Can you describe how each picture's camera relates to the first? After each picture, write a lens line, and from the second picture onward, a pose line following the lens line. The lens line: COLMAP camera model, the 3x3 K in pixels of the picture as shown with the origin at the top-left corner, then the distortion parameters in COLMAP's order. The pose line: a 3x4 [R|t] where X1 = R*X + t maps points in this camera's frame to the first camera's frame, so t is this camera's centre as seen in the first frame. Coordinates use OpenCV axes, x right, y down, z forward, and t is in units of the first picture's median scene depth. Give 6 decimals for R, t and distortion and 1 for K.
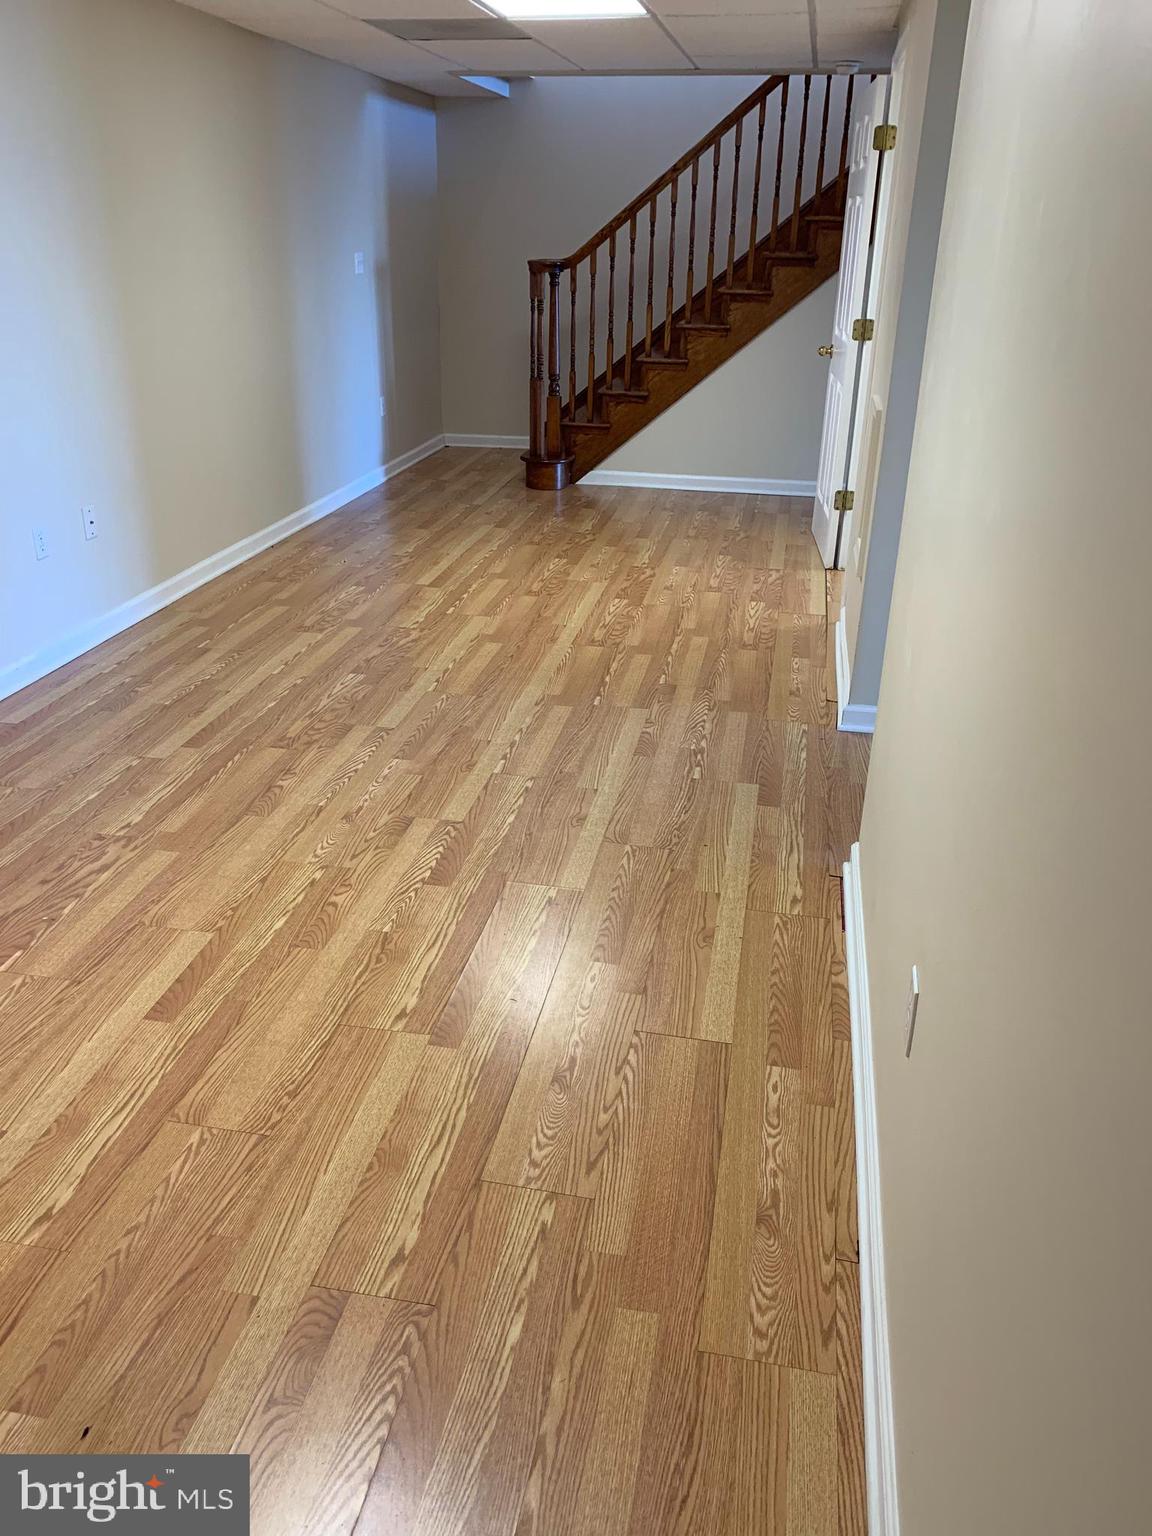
lens RADIAL K [[1162.6, 0, 576.0], [0, 1162.6, 768.0], [0, 0, 1]] dist [-0.010960, 0.000264]
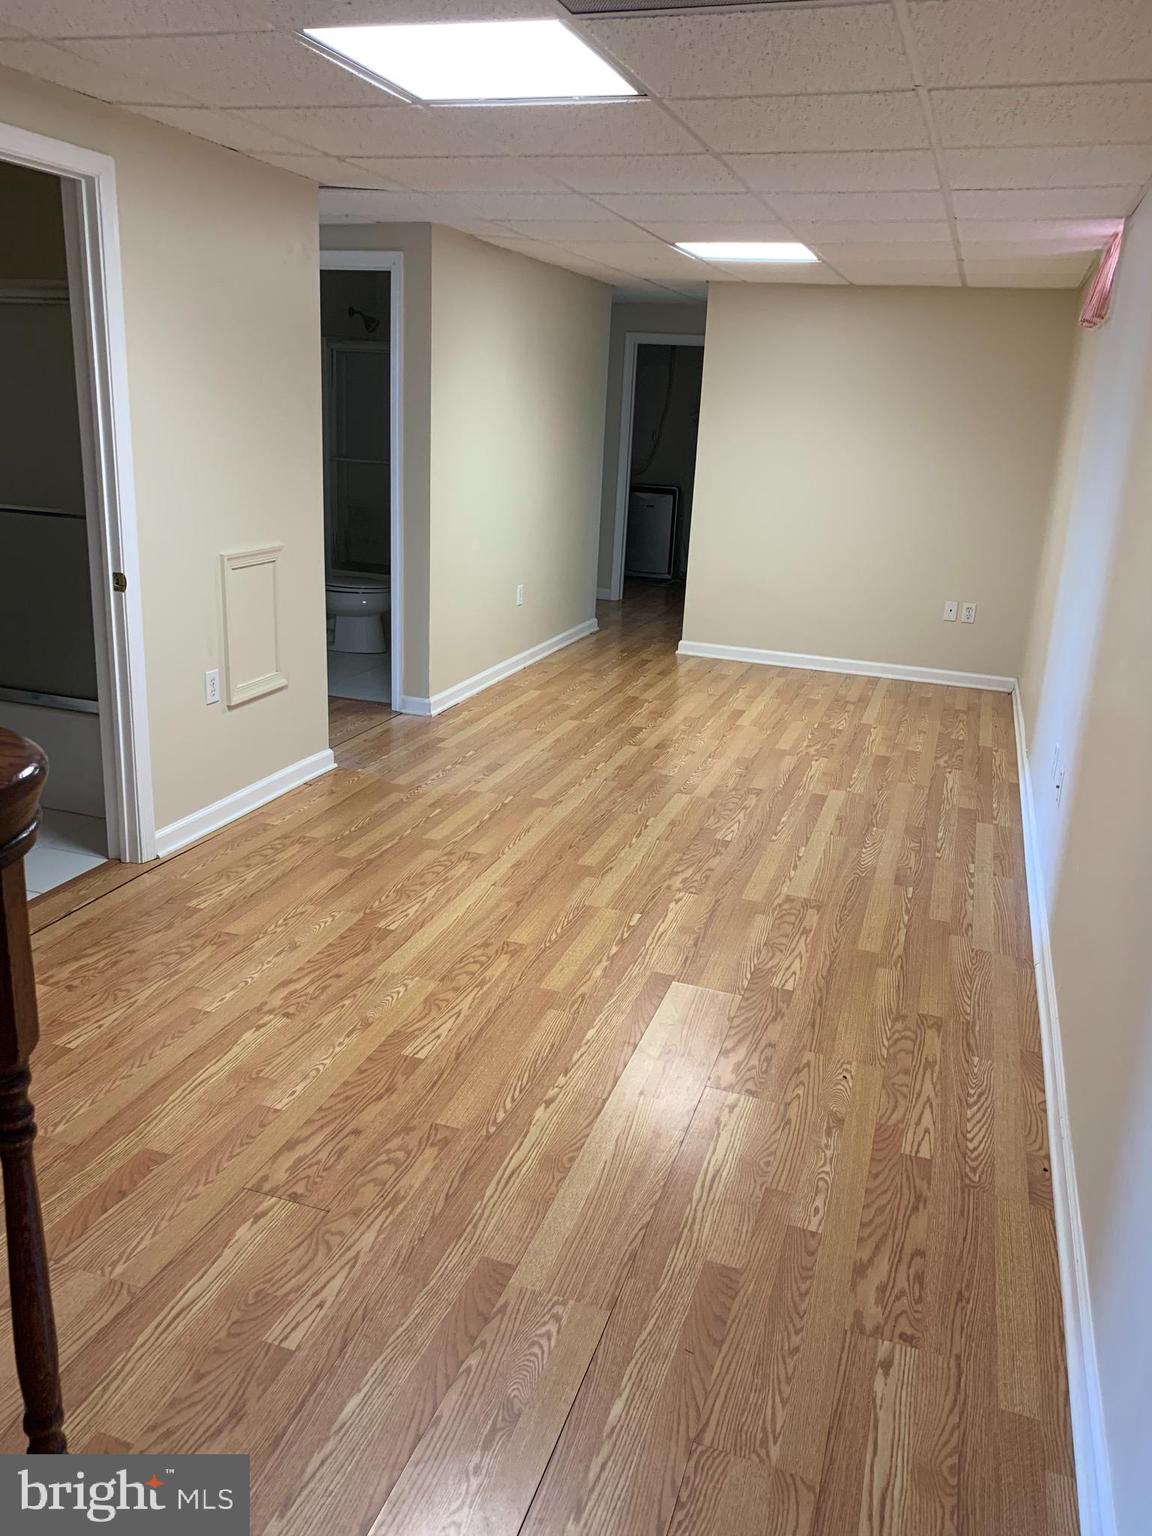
lens RADIAL K [[1162.6, 0, 576.0], [0, 1162.6, 768.0], [0, 0, 1]] dist [-0.010960, 0.000264]
pose [[-0.987341, -0.113287, 0.111013, -0.162353], [-0.009999, 0.742966, 0.669254, -0.802595], [-0.158297, 0.659672, -0.734694, 1.699626]]
